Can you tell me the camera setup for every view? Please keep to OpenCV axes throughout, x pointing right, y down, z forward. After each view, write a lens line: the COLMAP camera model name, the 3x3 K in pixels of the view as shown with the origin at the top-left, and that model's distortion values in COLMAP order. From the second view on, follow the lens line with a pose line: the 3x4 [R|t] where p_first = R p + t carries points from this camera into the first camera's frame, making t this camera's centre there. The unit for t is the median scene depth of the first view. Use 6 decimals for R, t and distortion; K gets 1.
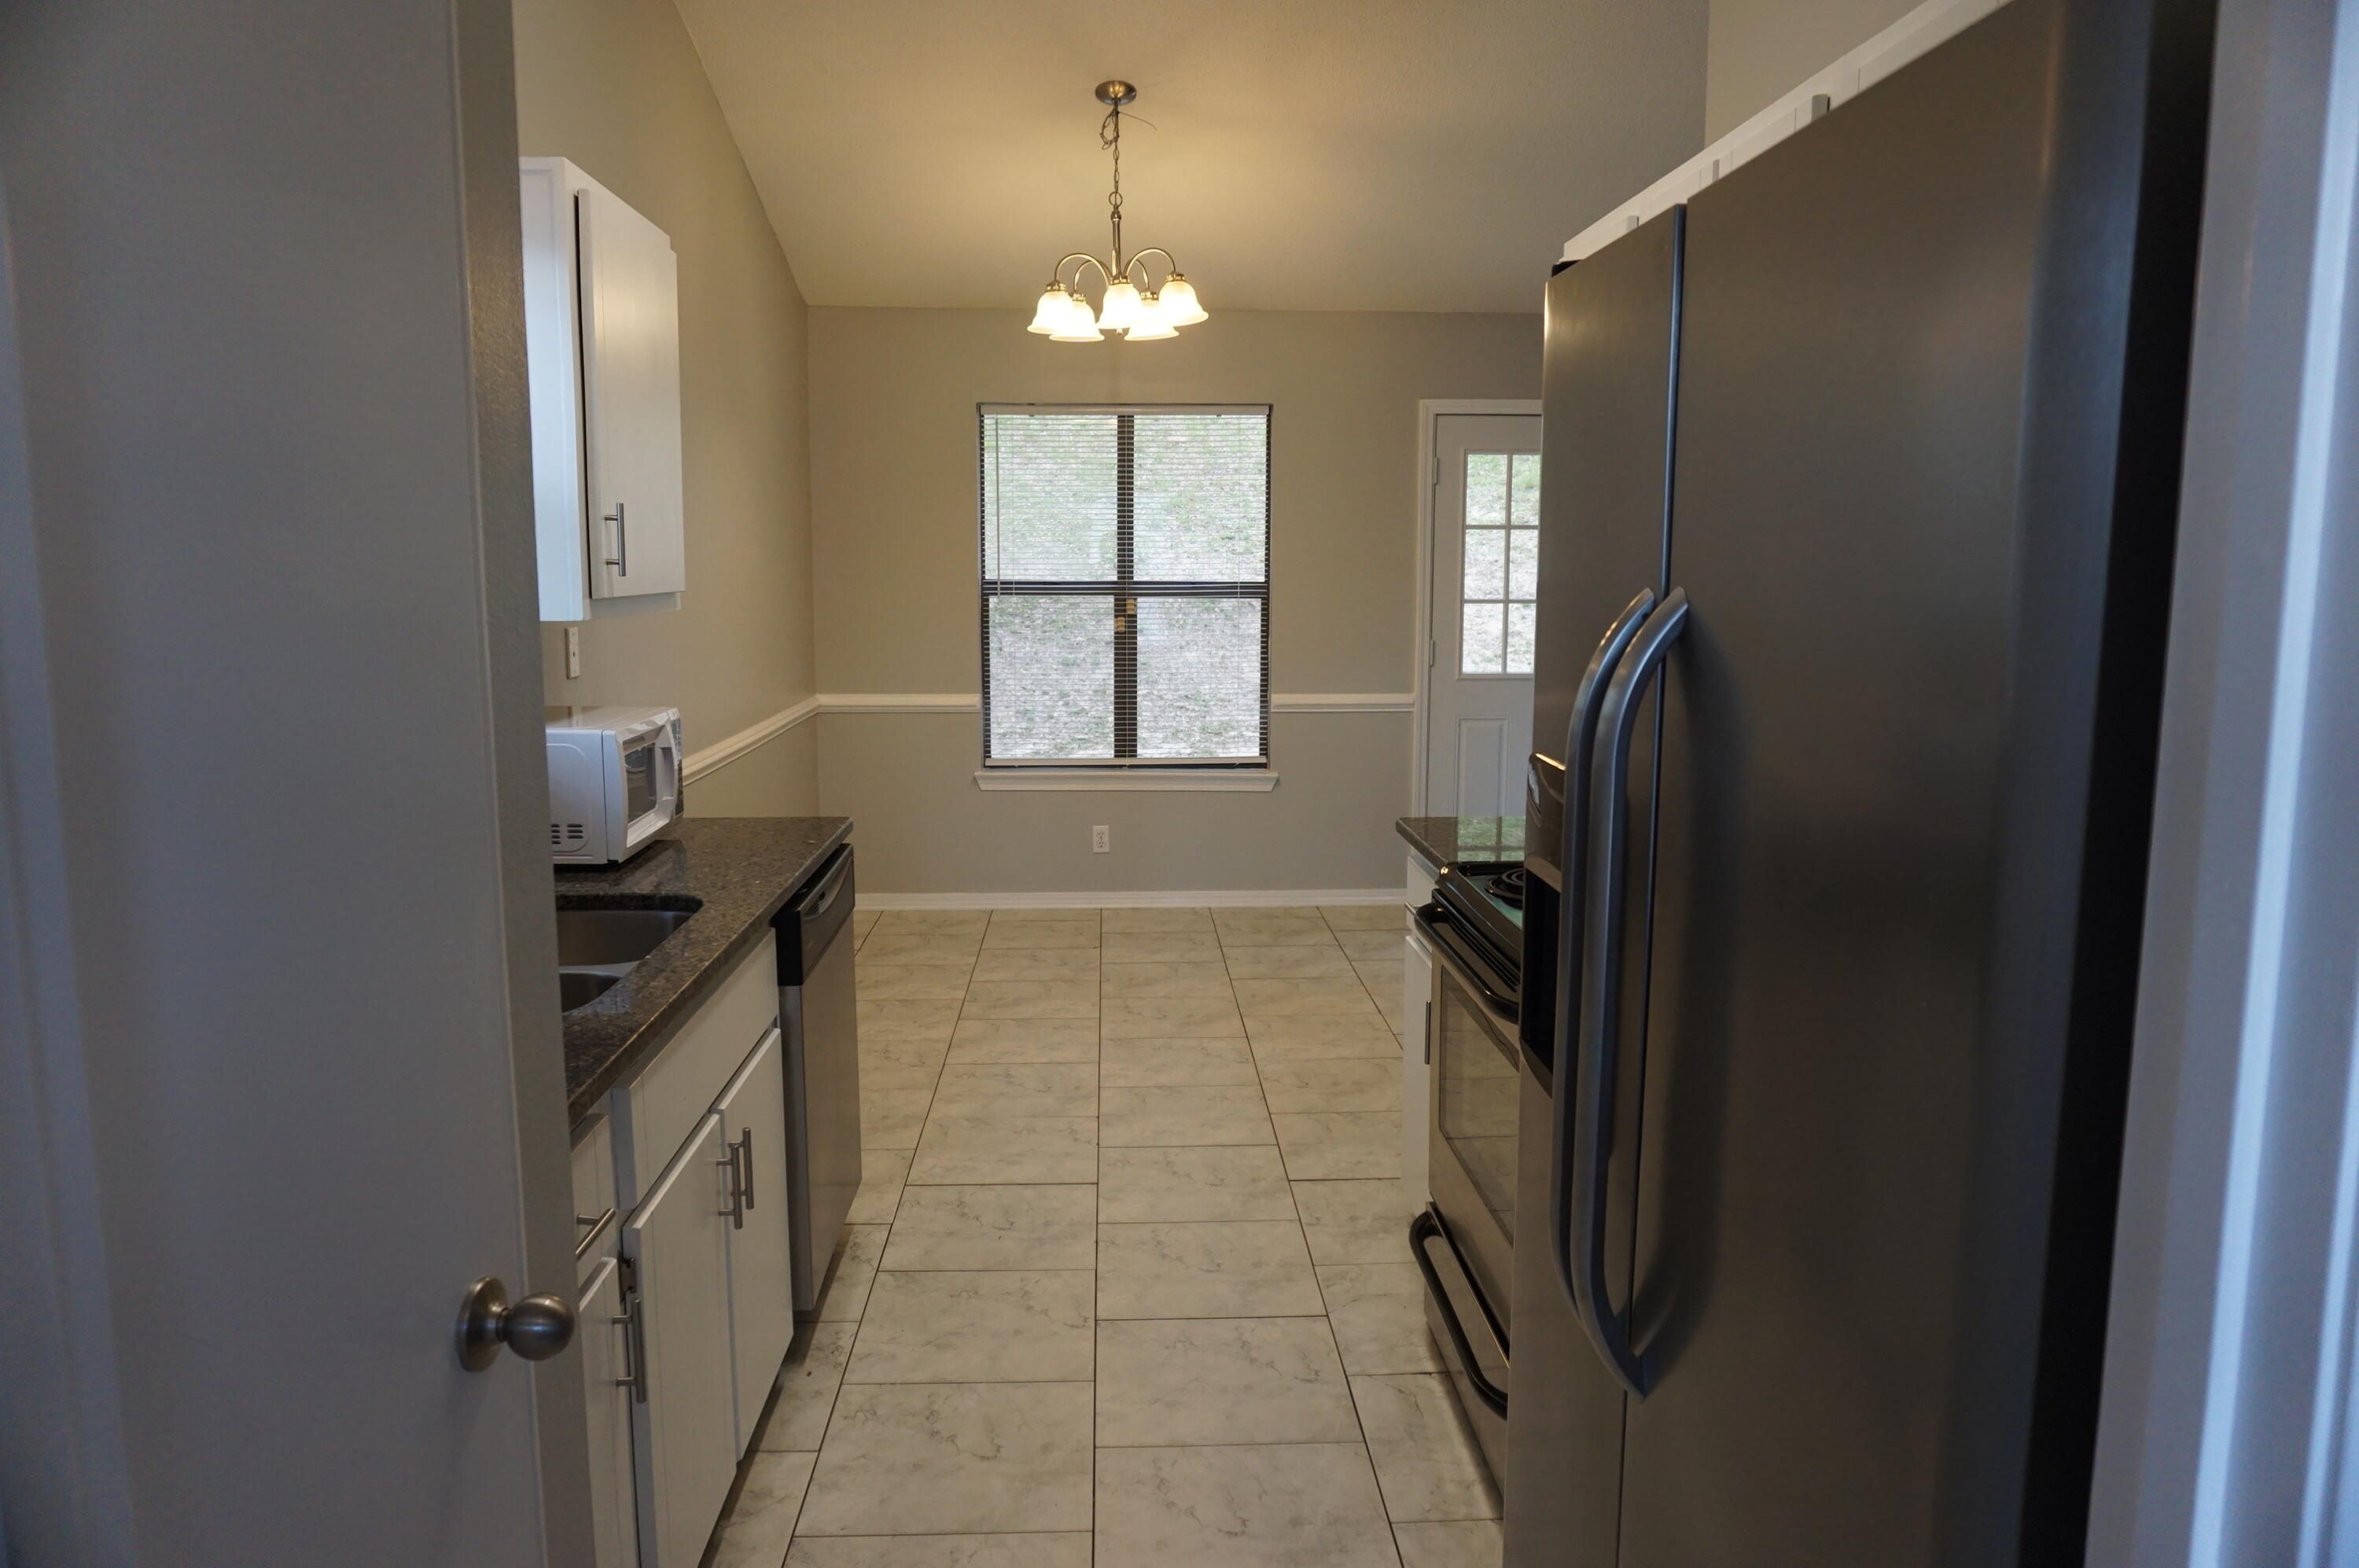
lens RADIAL K [[1570.0, 0, 1179.5], [0, 1570.0, 784.0], [0, 0, 1]] dist [-0.066497, 0.059869]
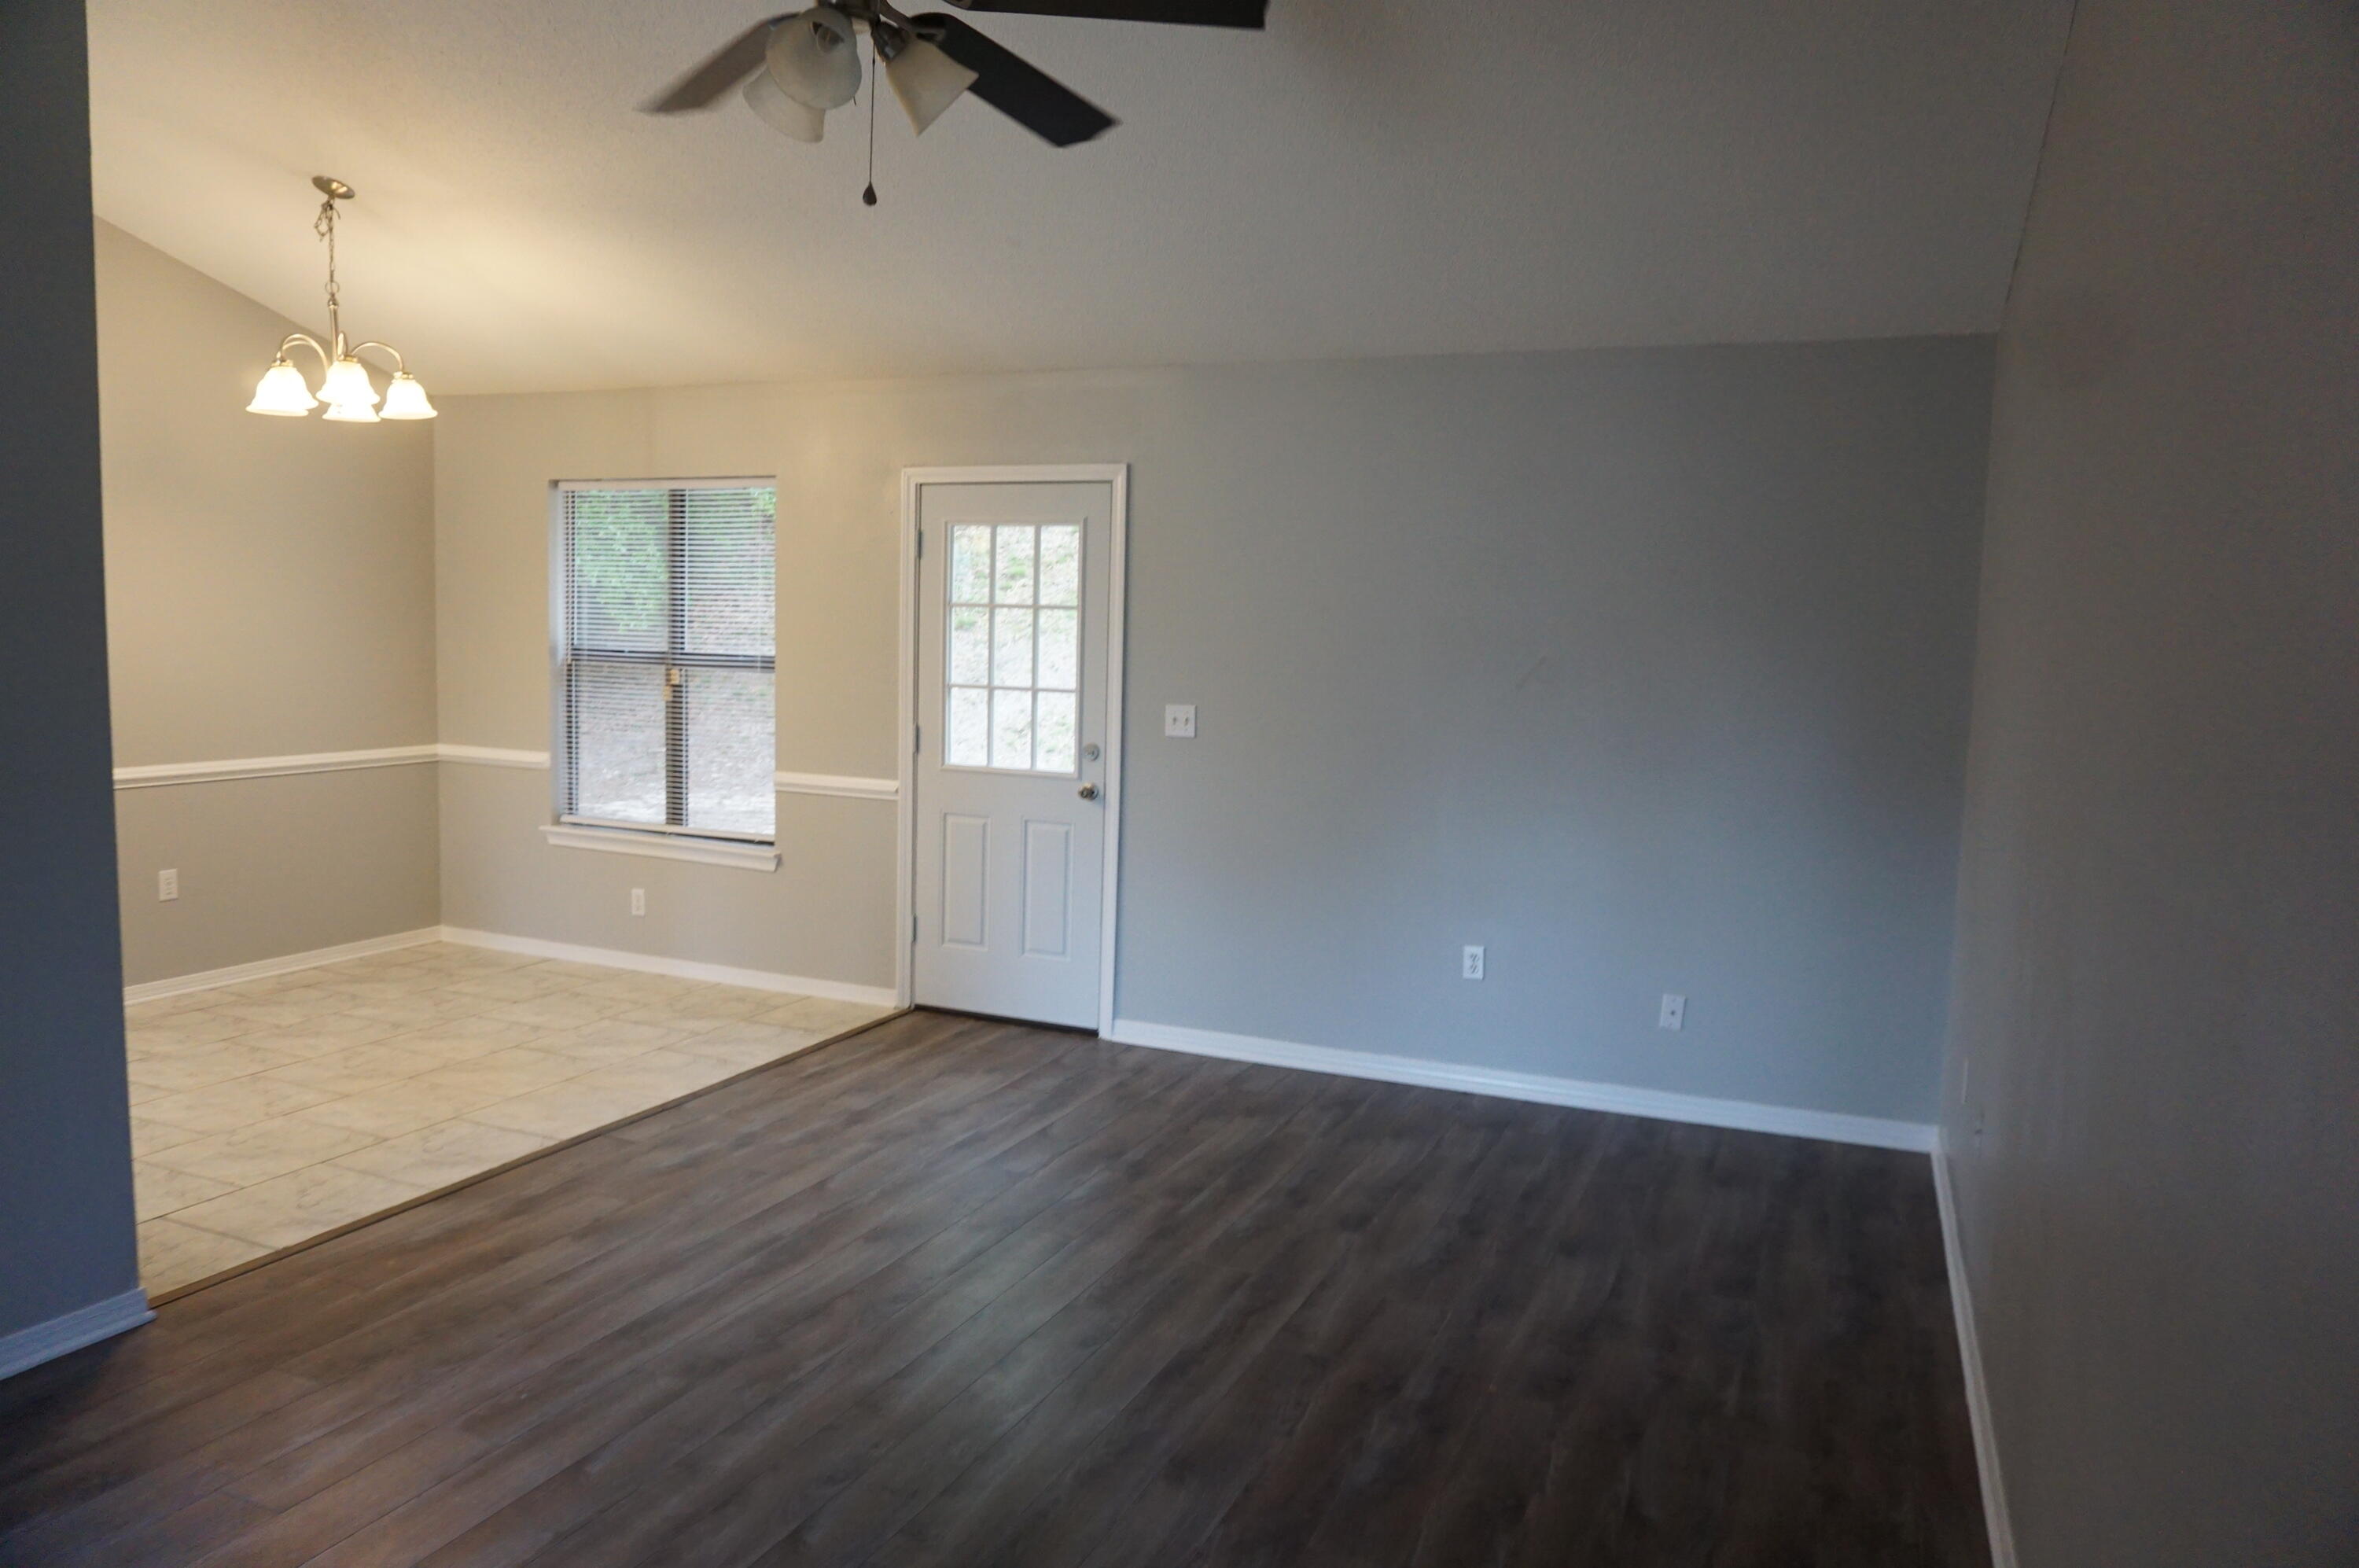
lens RADIAL K [[1570.0, 0, 1179.5], [0, 1570.0, 784.0], [0, 0, 1]] dist [-0.066497, 0.059869]
pose [[0.905171, 0.071594, -0.418975, 0.690177], [-0.092647, 0.995244, -0.030092, -0.043503], [0.414828, 0.066055, 0.907499, 0.223082]]
